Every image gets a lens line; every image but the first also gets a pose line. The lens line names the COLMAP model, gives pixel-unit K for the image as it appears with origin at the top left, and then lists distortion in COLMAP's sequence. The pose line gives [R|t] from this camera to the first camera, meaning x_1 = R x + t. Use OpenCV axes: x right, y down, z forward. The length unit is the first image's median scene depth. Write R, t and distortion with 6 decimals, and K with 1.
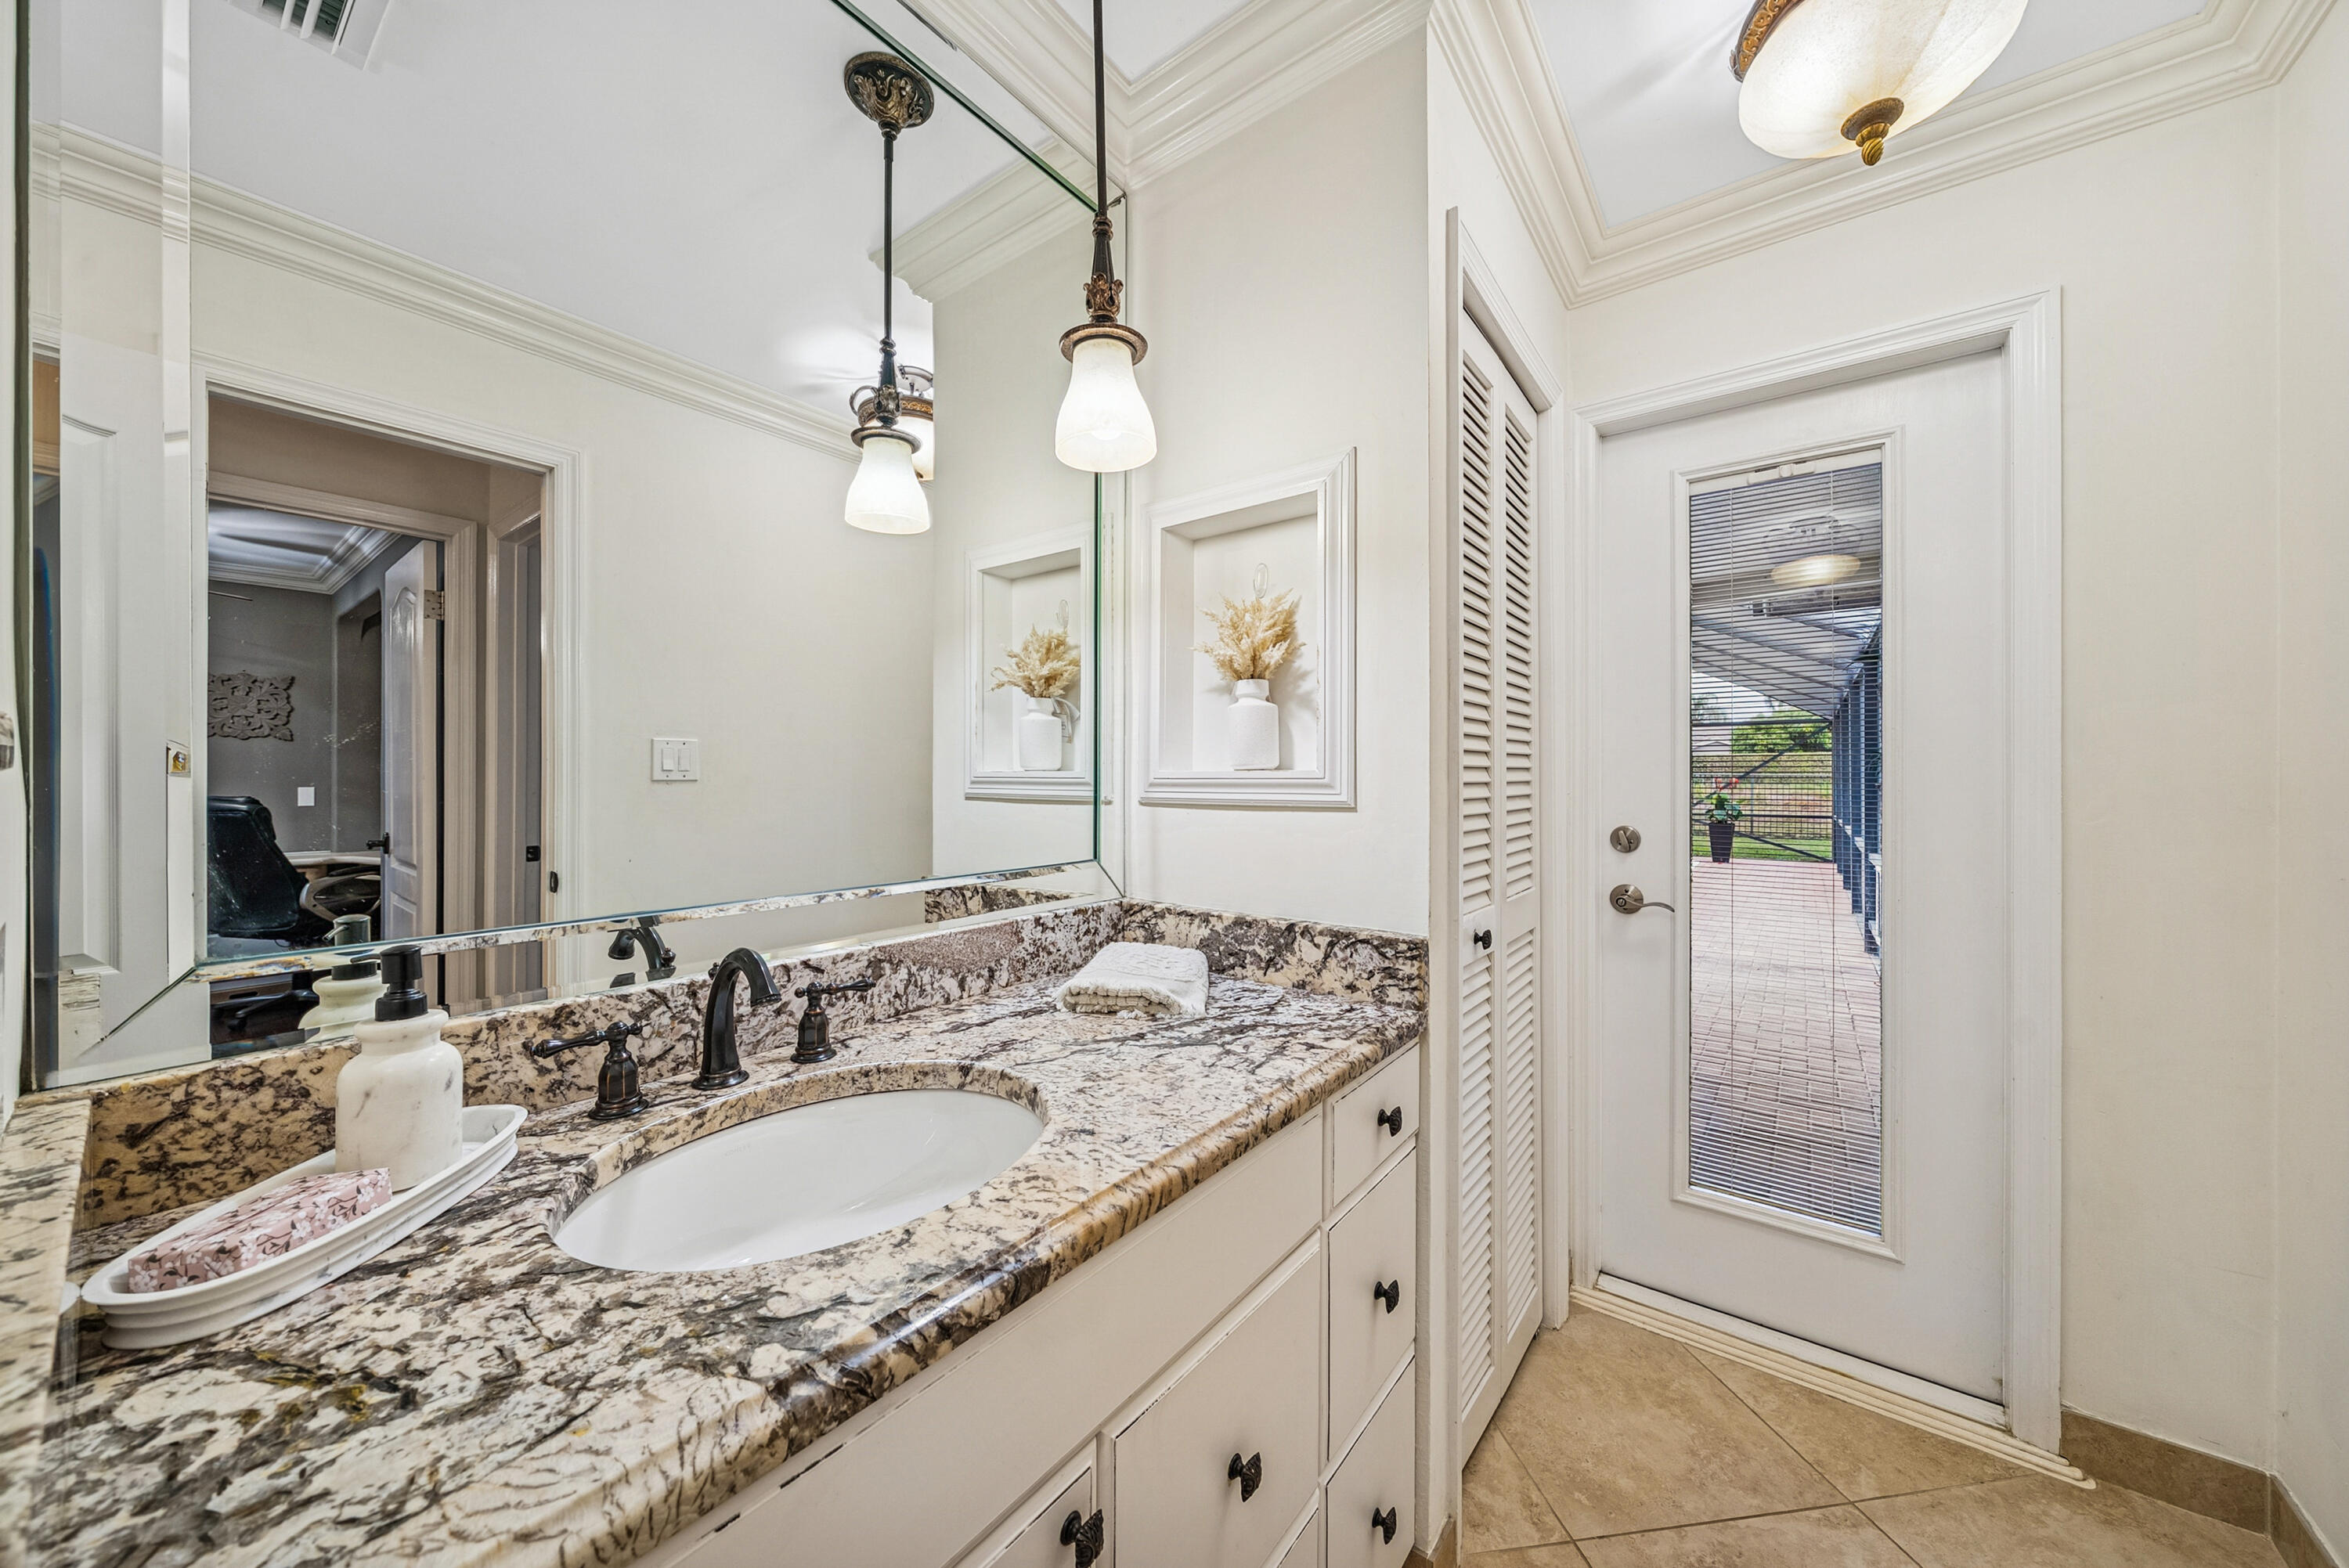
lens RADIAL K [[811.3, 0, 1174.5], [0, 811.3, 784.0], [0, 0, 1]] dist [-0.005455, 0.000215]
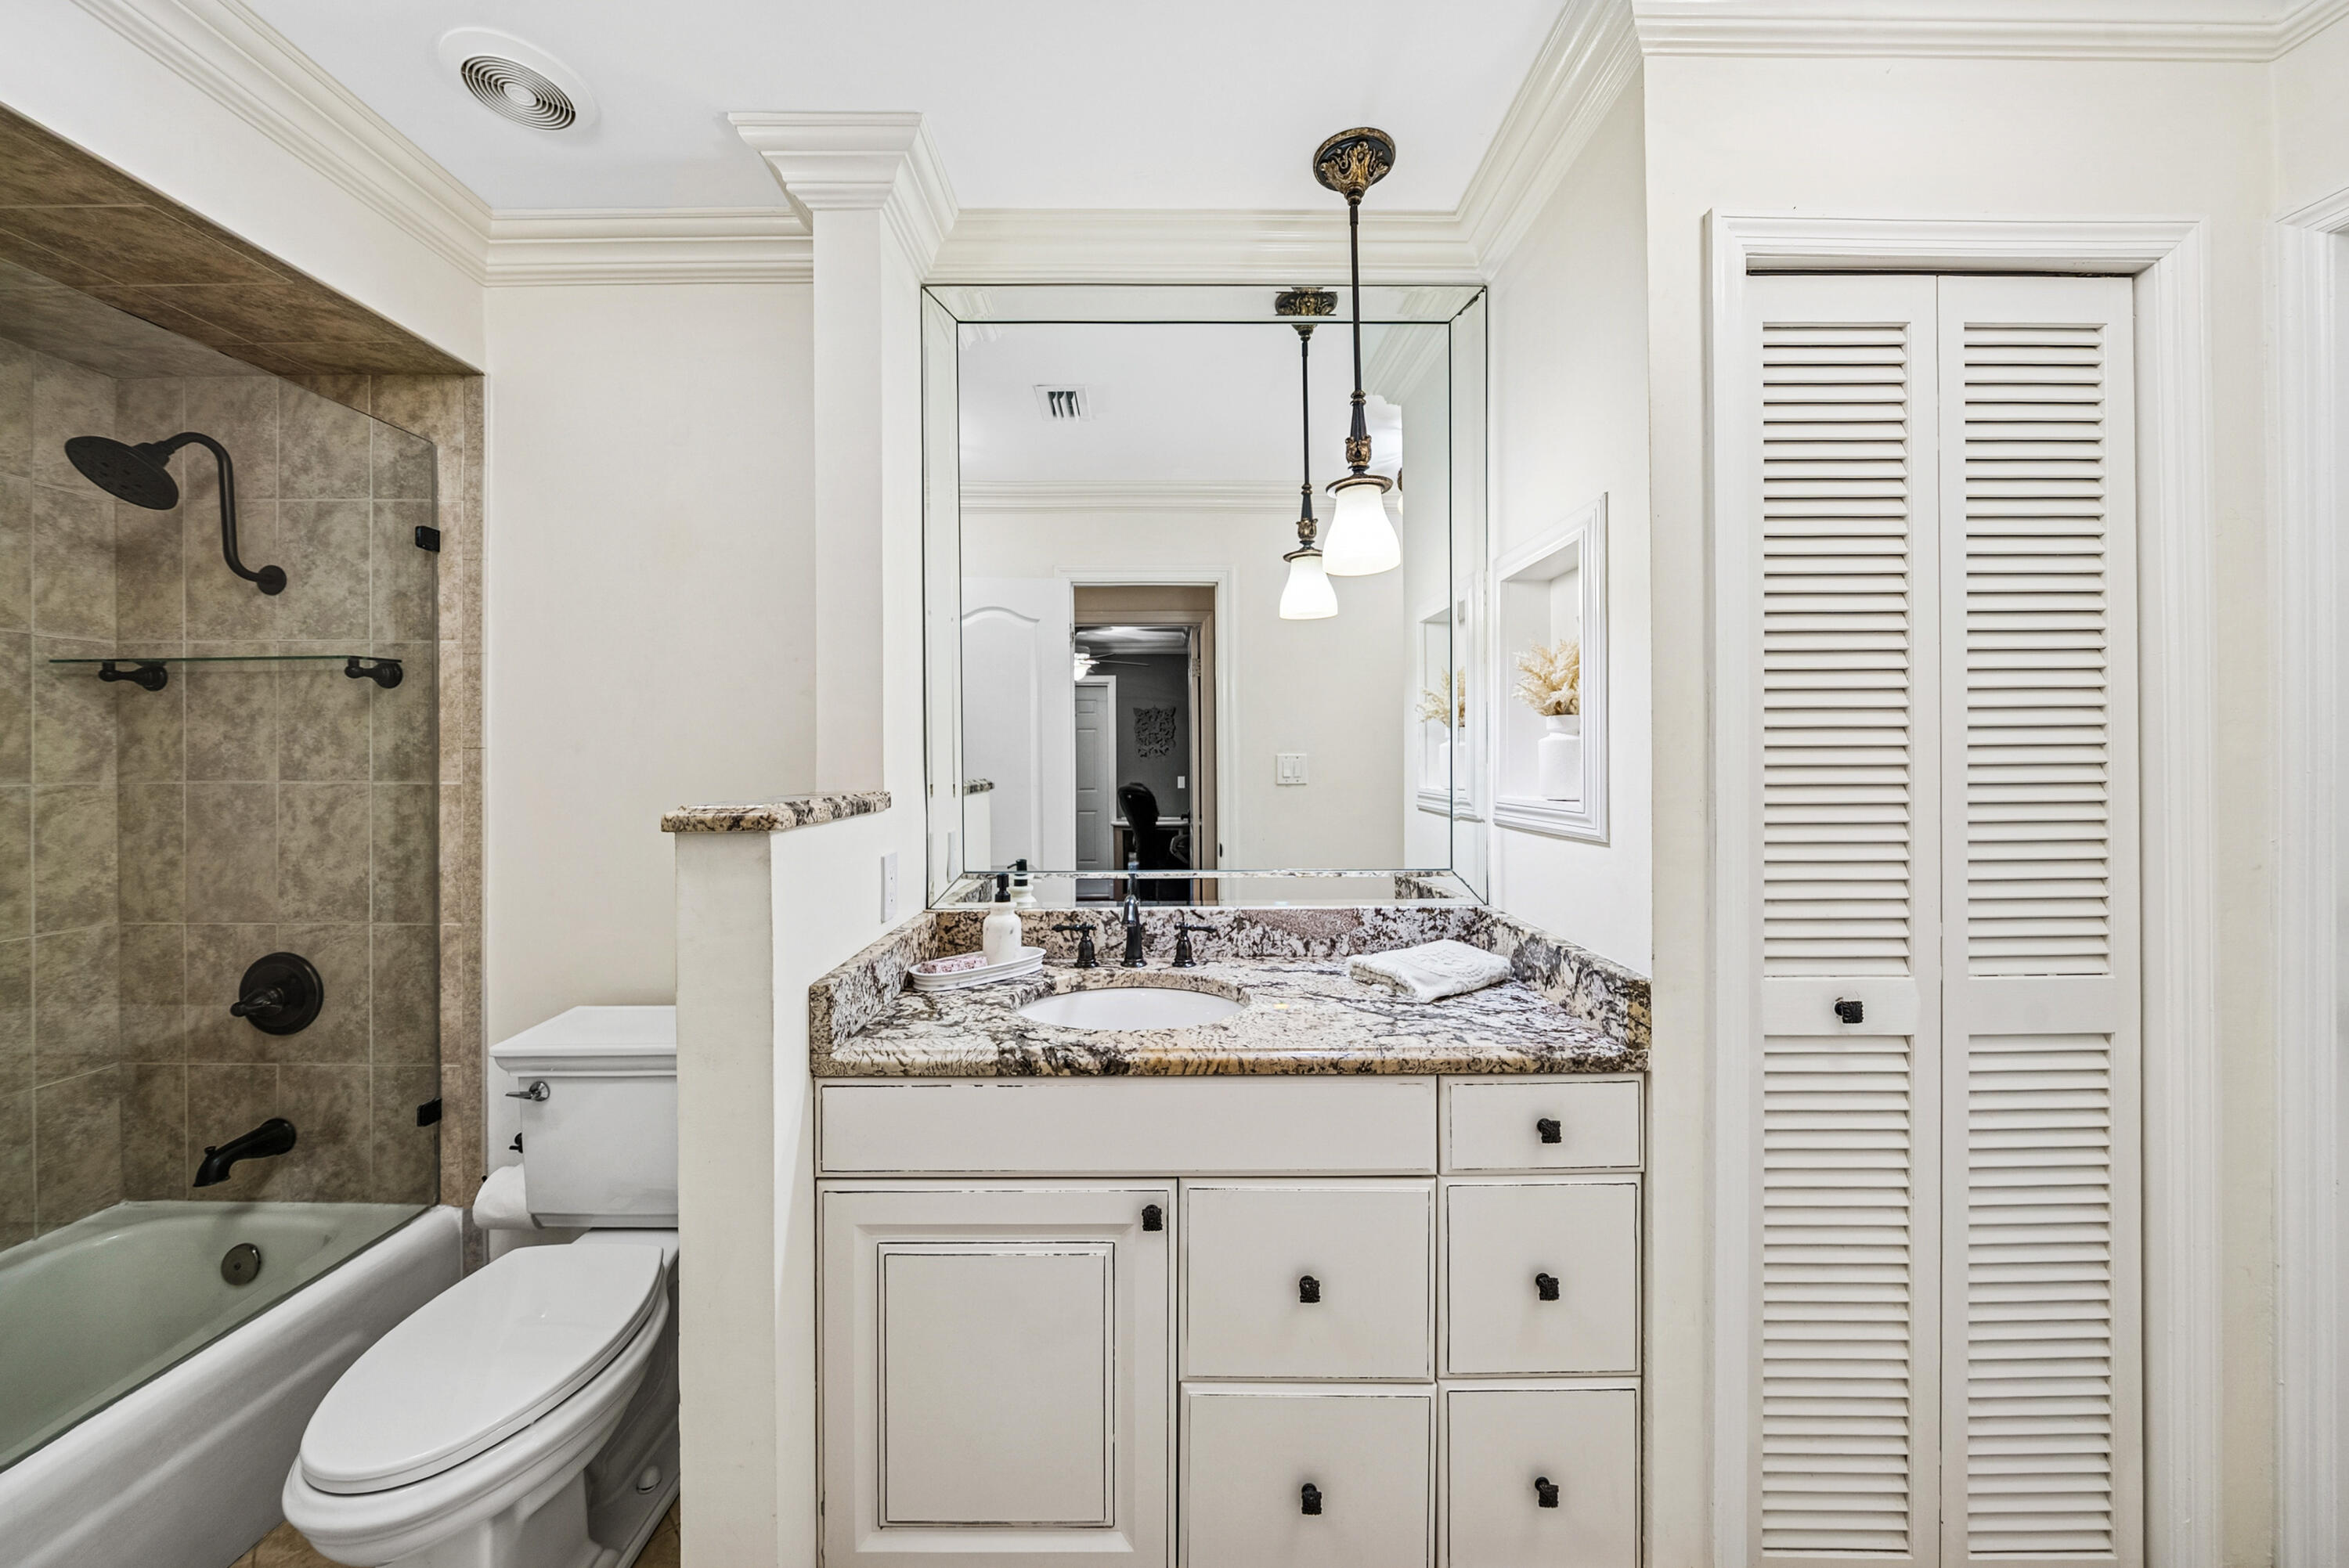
lens RADIAL K [[820.7, 0, 1169.0], [0, 820.7, 761.7], [0, 0, 1]] dist [-0.000271, 0.000021]
pose [[0.617004, -0.002760, -0.786955, 0.858056], [-0.000829, 0.999991, -0.004157, -0.085821], [0.786959, 0.003217, 0.616996, -0.104037]]
